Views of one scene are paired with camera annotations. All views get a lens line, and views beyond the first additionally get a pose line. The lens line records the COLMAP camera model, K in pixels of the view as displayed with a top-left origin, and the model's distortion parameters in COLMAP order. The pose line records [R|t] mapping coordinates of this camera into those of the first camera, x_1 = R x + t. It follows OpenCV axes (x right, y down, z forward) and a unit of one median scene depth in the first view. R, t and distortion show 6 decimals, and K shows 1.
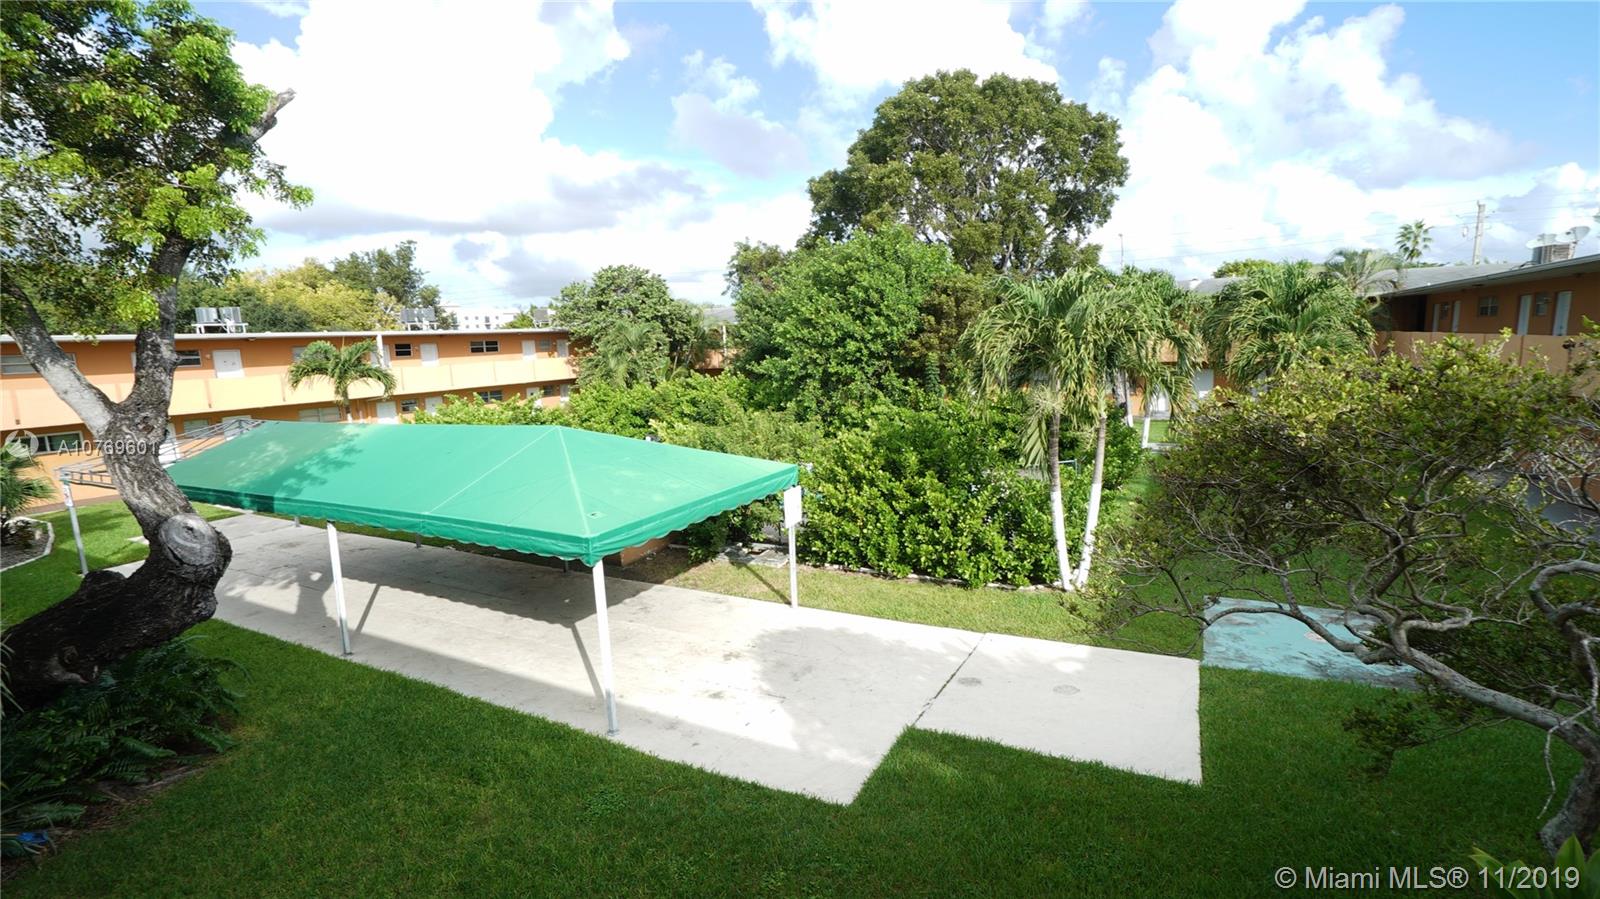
lens RADIAL K [[736.6, 0, 800.0], [0, 736.6, 449.5], [0, 0, 1]] dist [-0.062059, 0.024128]
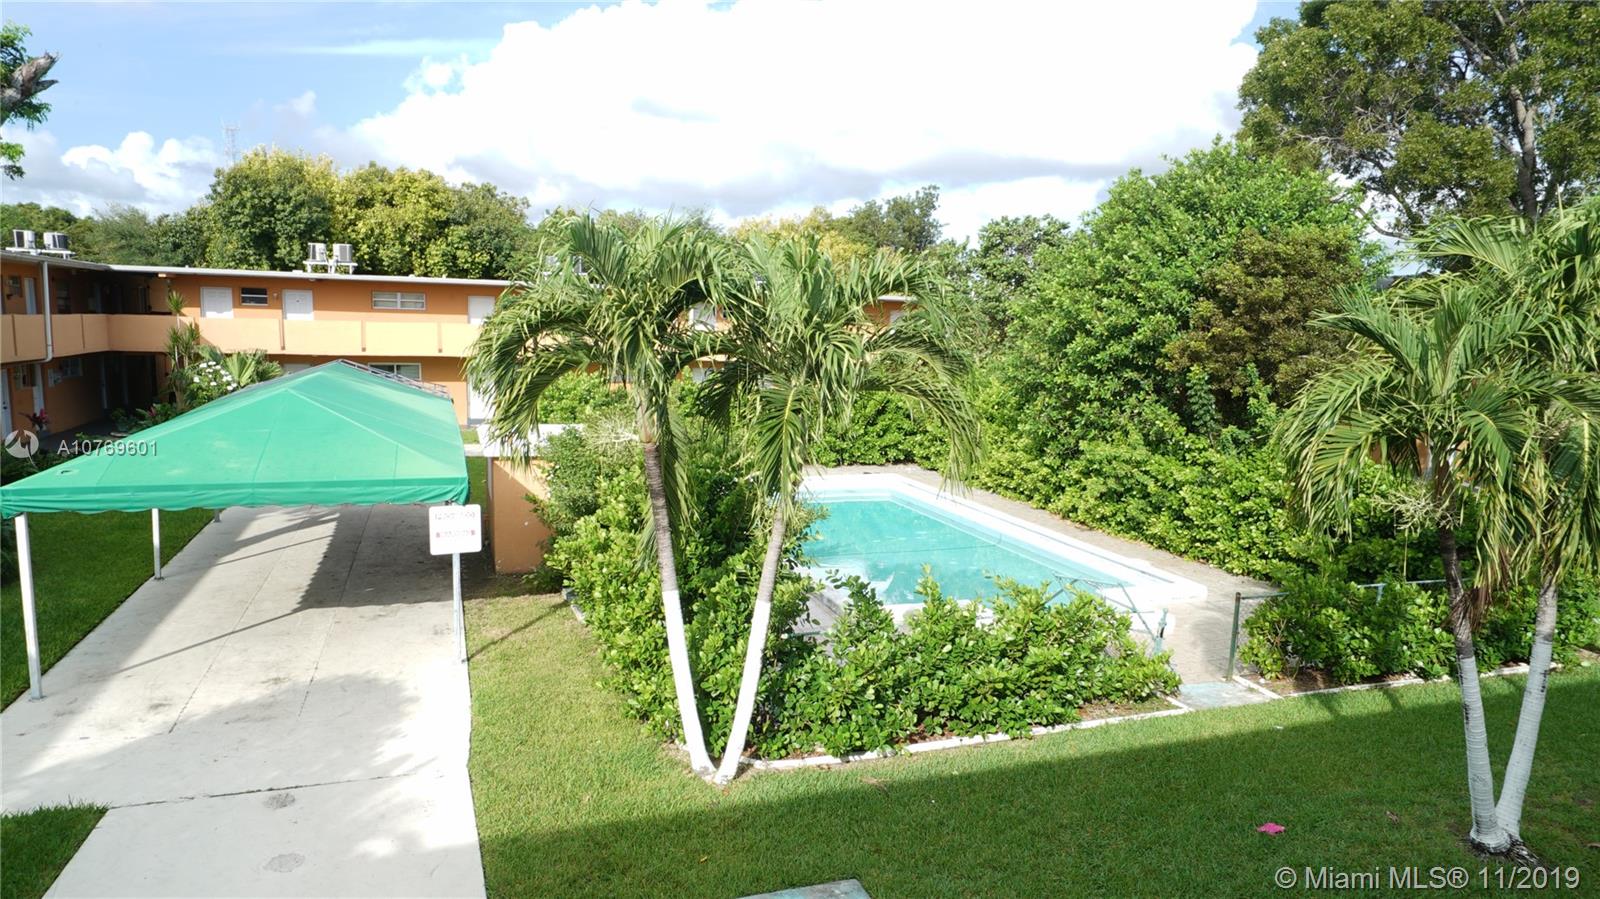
lens RADIAL K [[984.0, 0, 800.0], [0, 984.0, 449.5], [0, 0, 1]] dist [0.002324, 0.000332]
pose [[0.753509, 0.146180, -0.640981, 0.900381], [-0.156410, 0.986833, 0.041185, -0.102315], [0.638562, 0.069222, 0.766451, 0.438385]]
